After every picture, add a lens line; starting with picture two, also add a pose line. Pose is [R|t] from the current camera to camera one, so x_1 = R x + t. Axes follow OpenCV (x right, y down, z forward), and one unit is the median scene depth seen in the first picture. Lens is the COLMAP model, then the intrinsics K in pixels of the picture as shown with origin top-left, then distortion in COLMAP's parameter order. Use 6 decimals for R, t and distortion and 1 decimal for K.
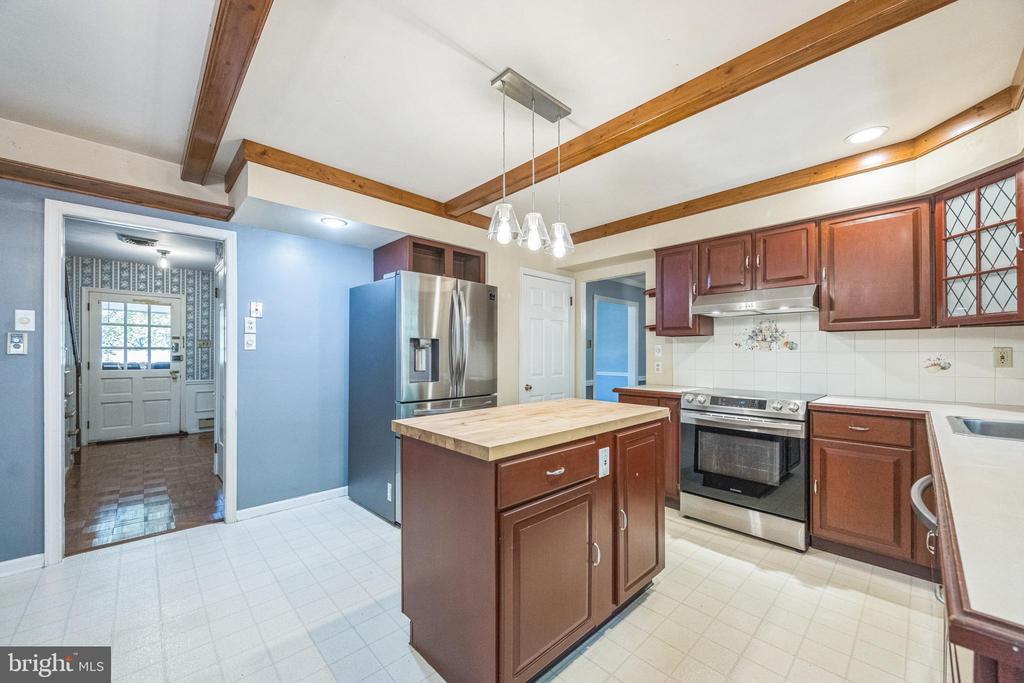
lens RADIAL K [[391.7, 0, 508.3], [0, 391.7, 351.6], [0, 0, 1]] dist [-0.000581, 0.000068]
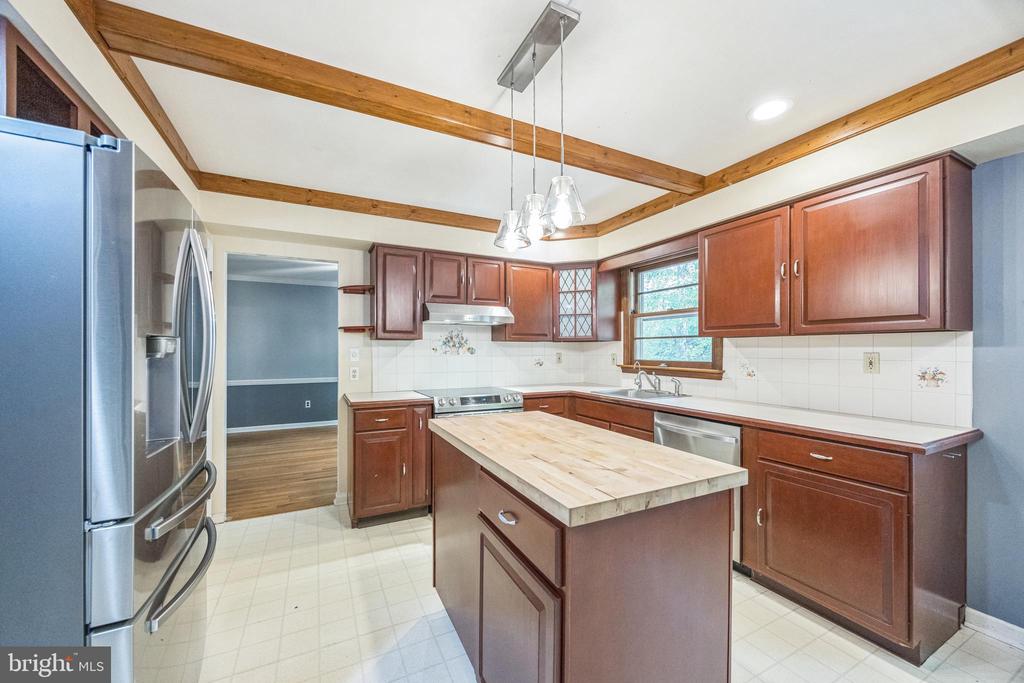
lens RADIAL K [[391.7, 0, 508.3], [0, 391.7, 351.6], [0, 0, 1]] dist [-0.000581, 0.000068]
pose [[0.288548, -0.004830, 0.957453, -0.654384], [-0.006289, 0.999956, 0.006940, -0.031338], [-0.957445, -0.008024, 0.288505, 0.727185]]
